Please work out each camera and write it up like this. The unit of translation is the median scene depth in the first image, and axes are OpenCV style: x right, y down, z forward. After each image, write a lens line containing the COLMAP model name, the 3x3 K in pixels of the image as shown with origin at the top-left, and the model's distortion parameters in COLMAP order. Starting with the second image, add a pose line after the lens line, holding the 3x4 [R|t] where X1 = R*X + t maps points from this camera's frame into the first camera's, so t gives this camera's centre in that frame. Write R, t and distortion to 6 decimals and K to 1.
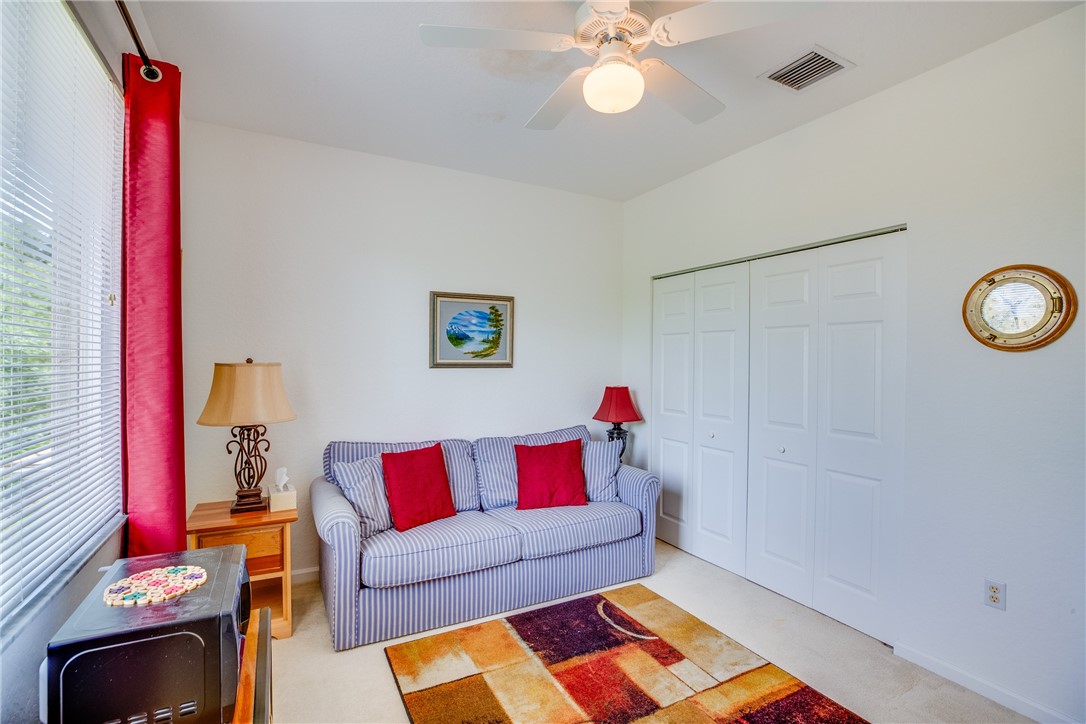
lens RADIAL K [[498.9, 0, 545.6], [0, 498.9, 358.8], [0, 0, 1]] dist [-0.043105, 0.012637]
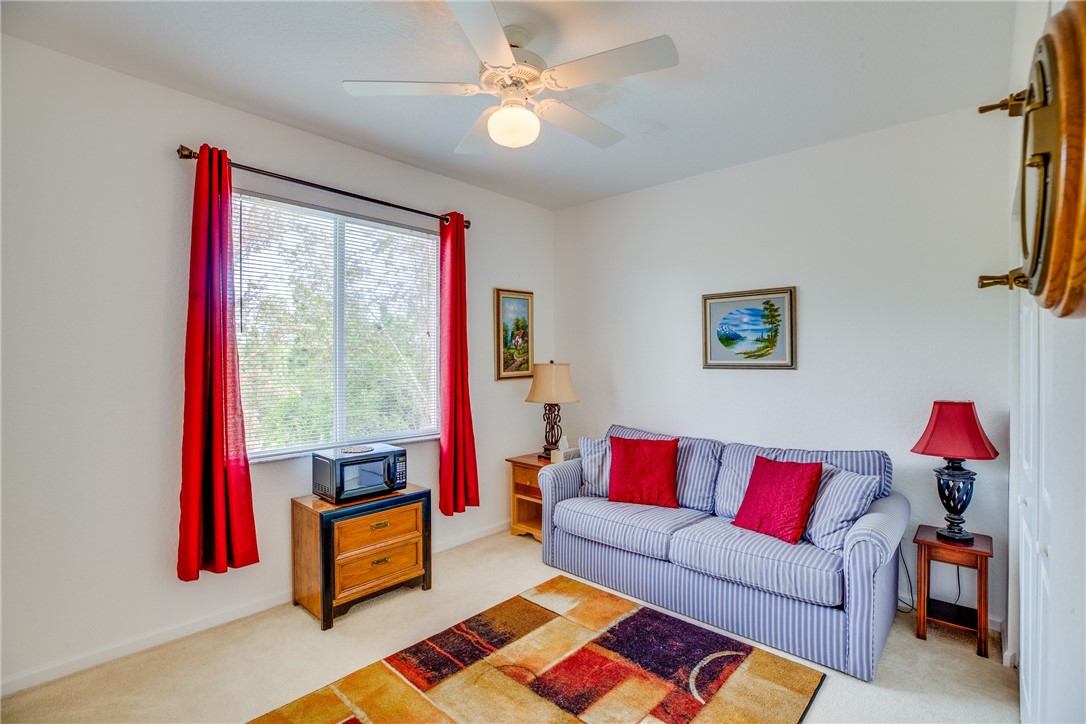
lens RADIAL K [[498.9, 0, 546.0], [0, 498.9, 359.2], [0, 0, 1]] dist [-0.043105, 0.012637]
pose [[0.334630, -0.006201, -0.942329, 0.628670], [0.004231, 0.999978, -0.005078, 0.002597], [0.942340, -0.002288, 0.334648, 0.339061]]
